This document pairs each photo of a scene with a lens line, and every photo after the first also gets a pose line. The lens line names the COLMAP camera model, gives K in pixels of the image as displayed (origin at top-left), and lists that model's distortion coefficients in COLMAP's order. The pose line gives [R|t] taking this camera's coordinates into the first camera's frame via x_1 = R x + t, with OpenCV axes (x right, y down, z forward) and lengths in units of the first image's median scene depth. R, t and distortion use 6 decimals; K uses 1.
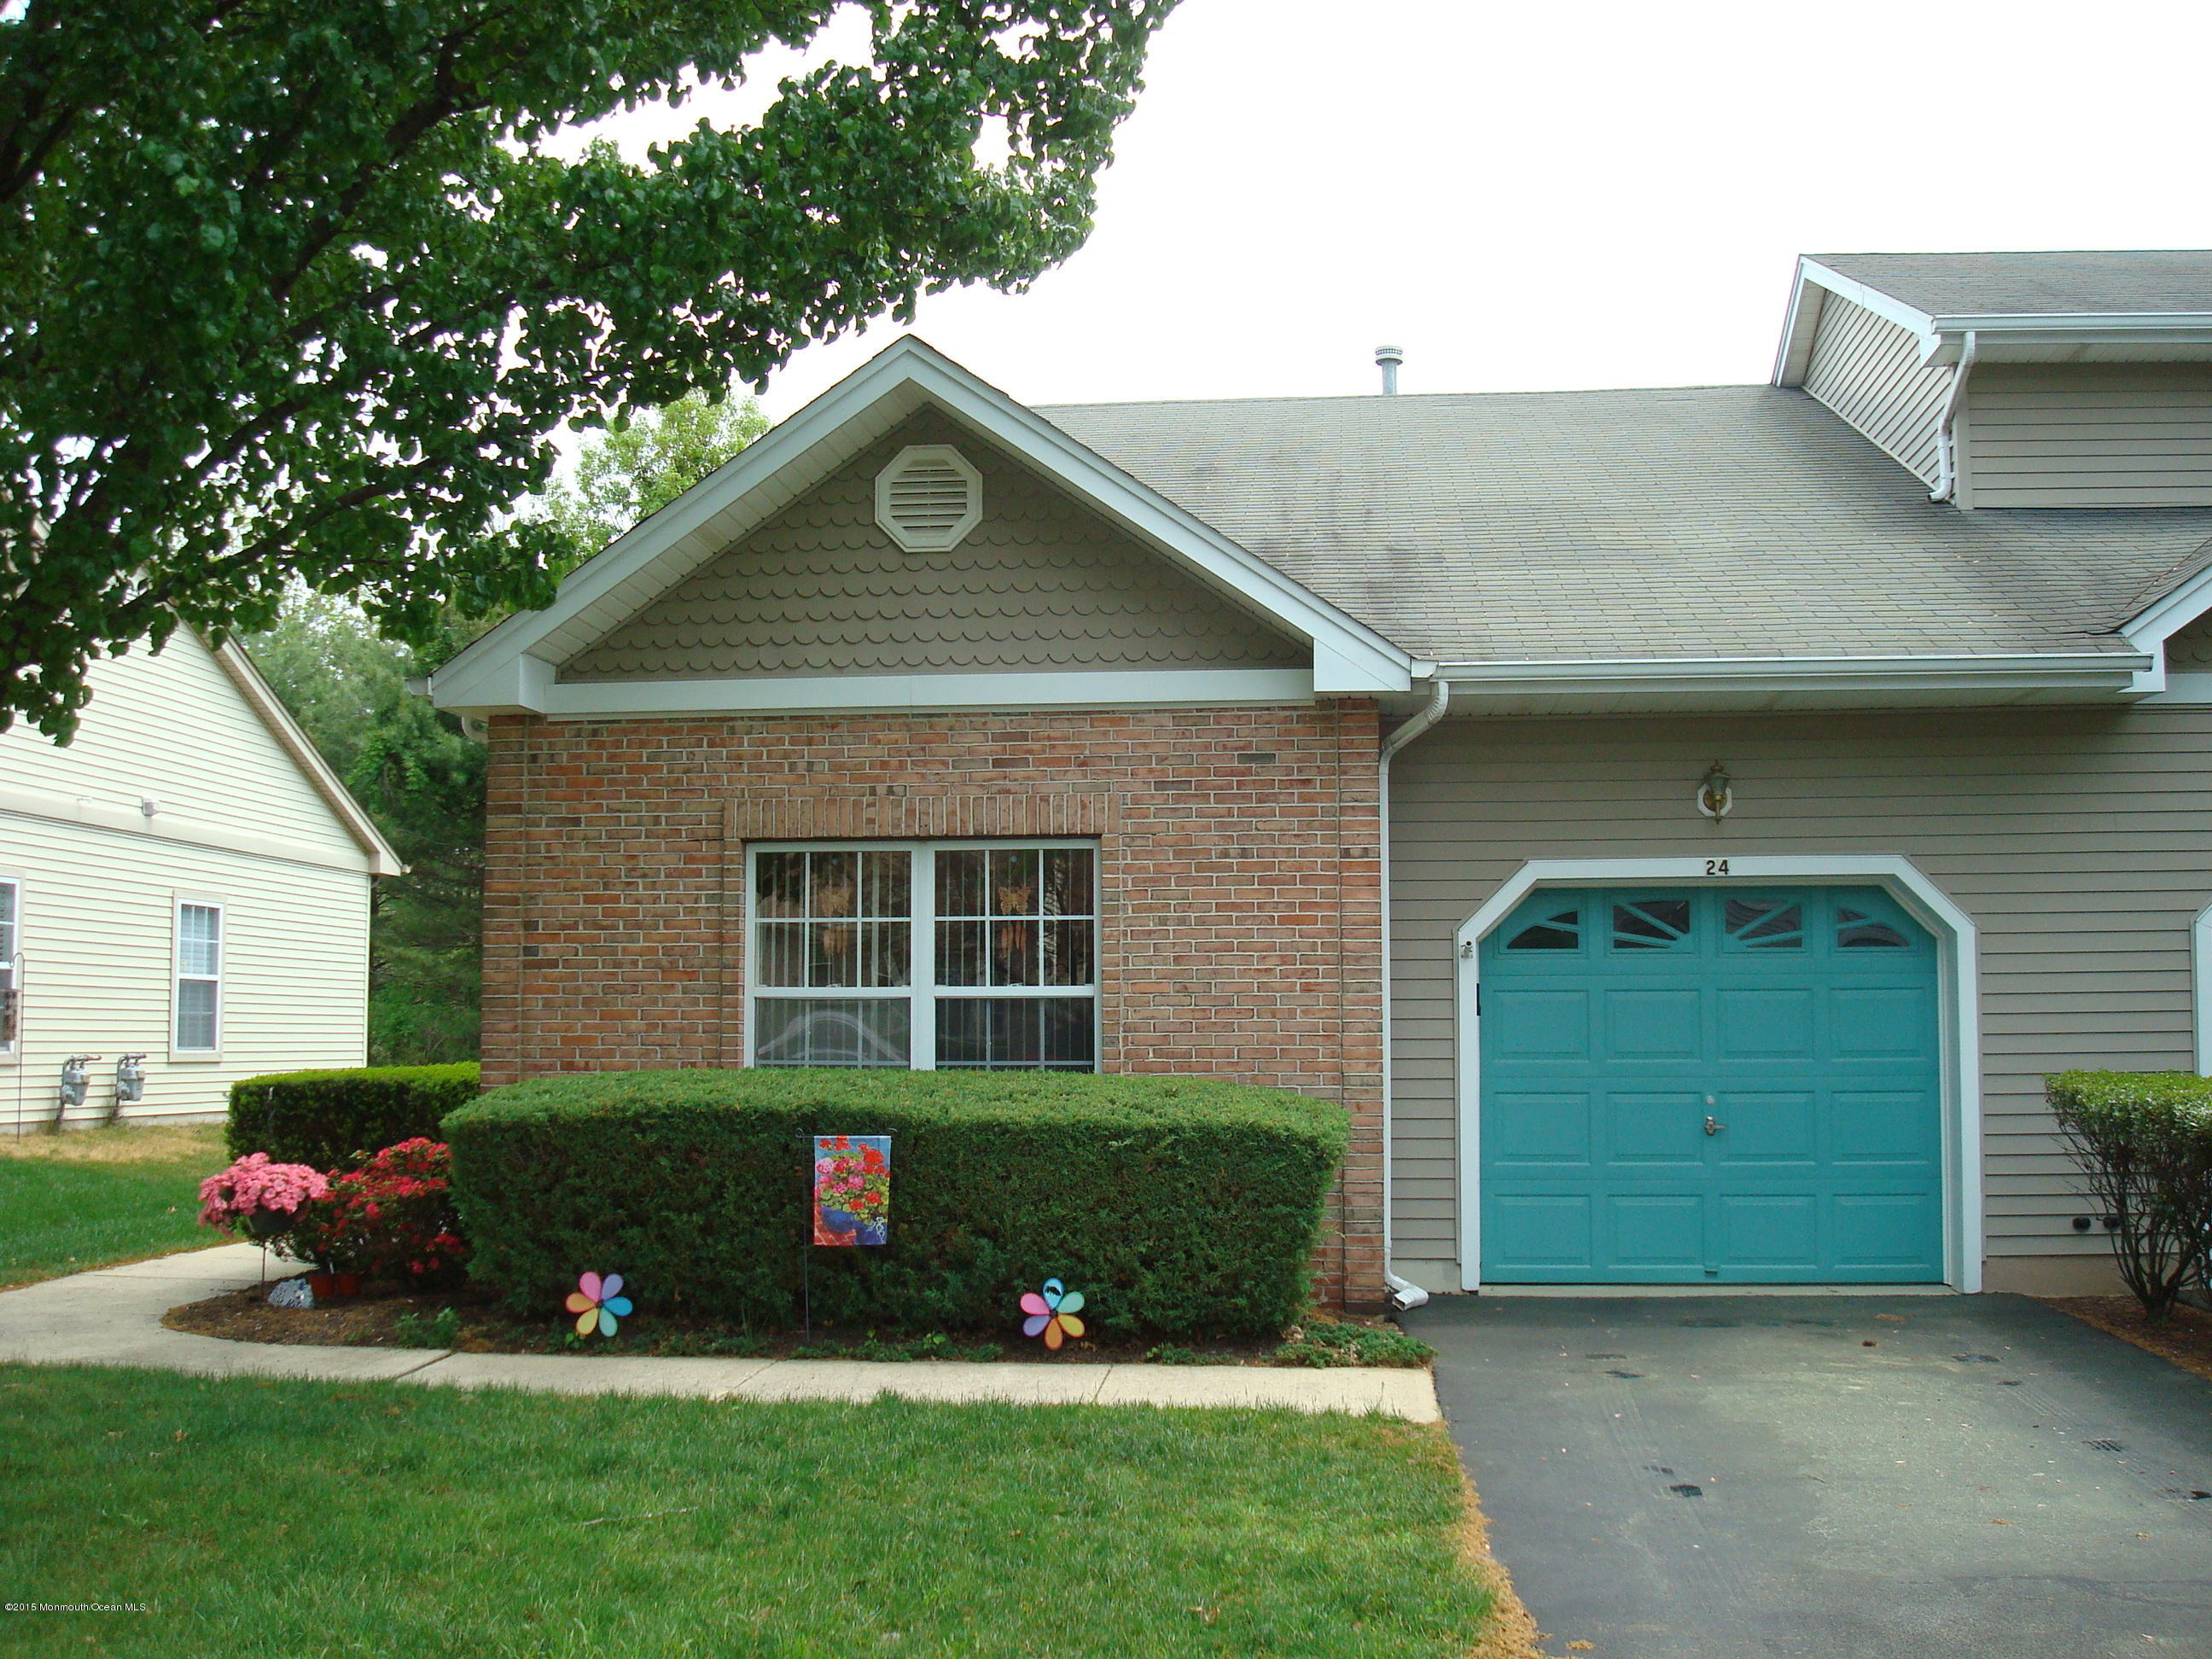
lens RADIAL K [[2332.5, 0, 1106.0], [0, 2332.5, 829.5], [0, 0, 1]] dist [-0.063154, -0.111237]
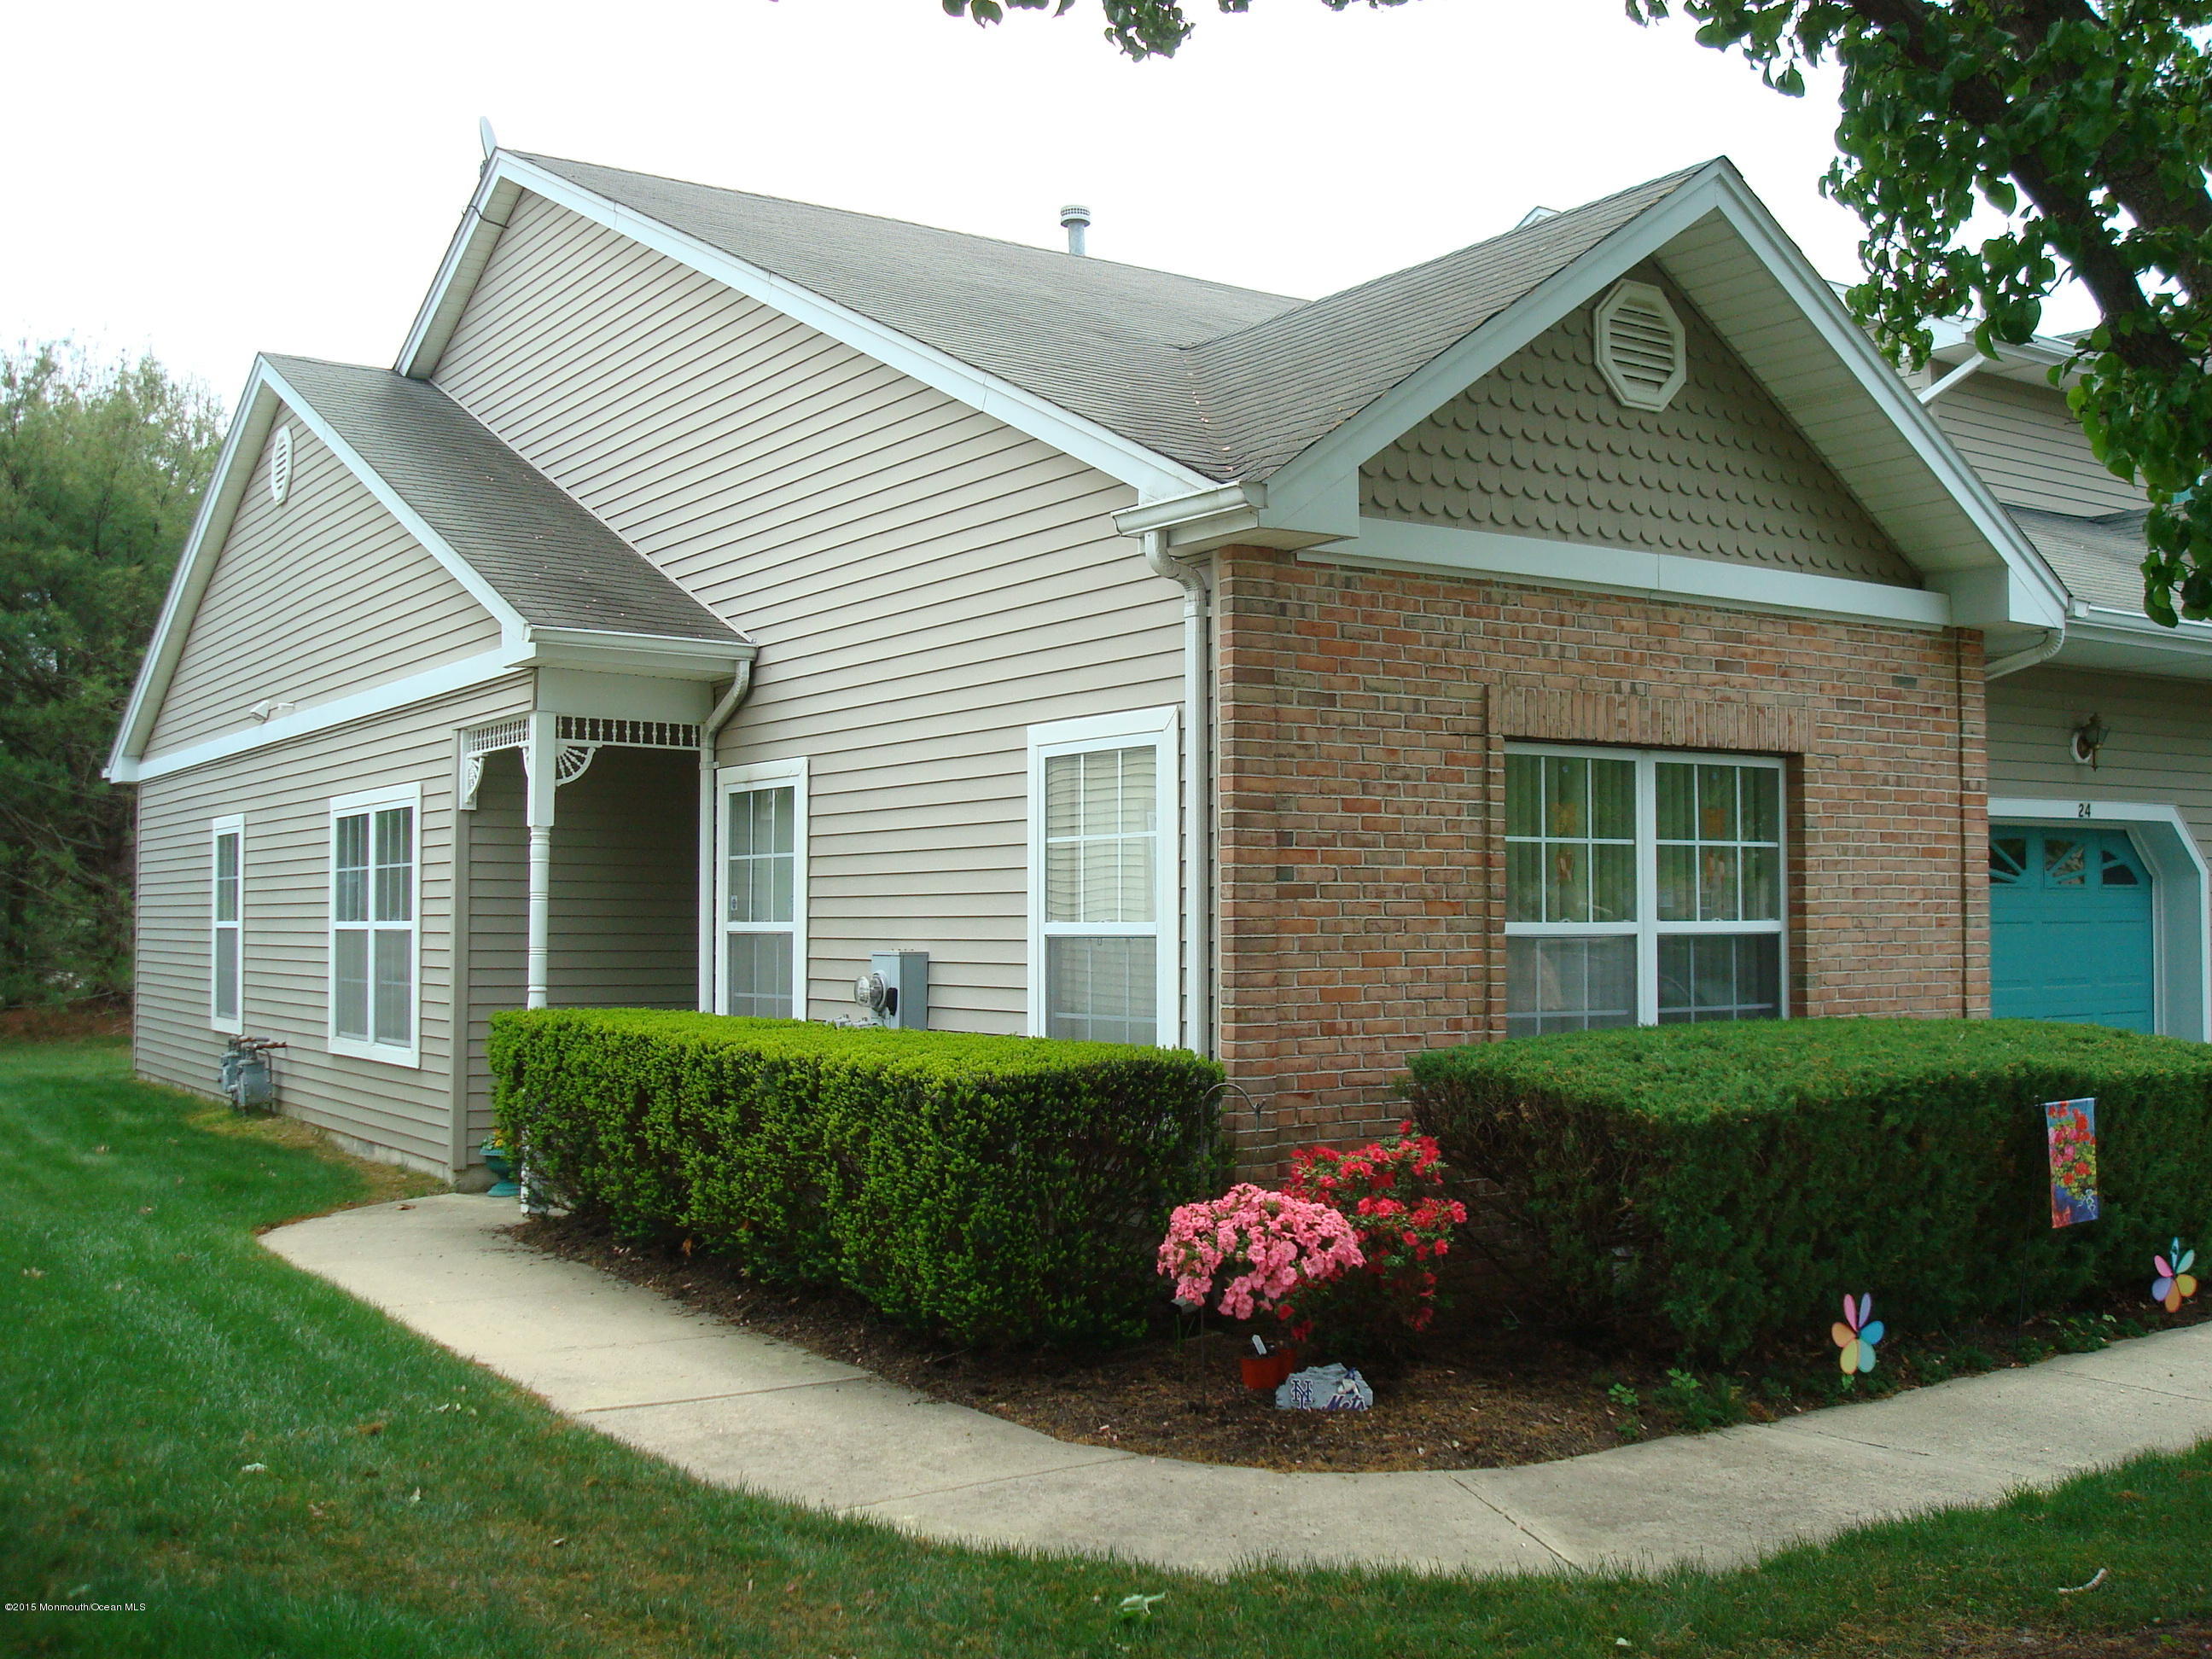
lens RADIAL K [[2332.5, 0, 1106.0], [0, 2332.5, 829.5], [0, 0, 1]] dist [-0.063154, -0.111237]
pose [[0.741343, 0.024299, 0.670686, -0.792949], [-0.055283, 0.998159, 0.024944, 0.023604], [-0.668845, -0.055570, 0.741322, 0.503840]]
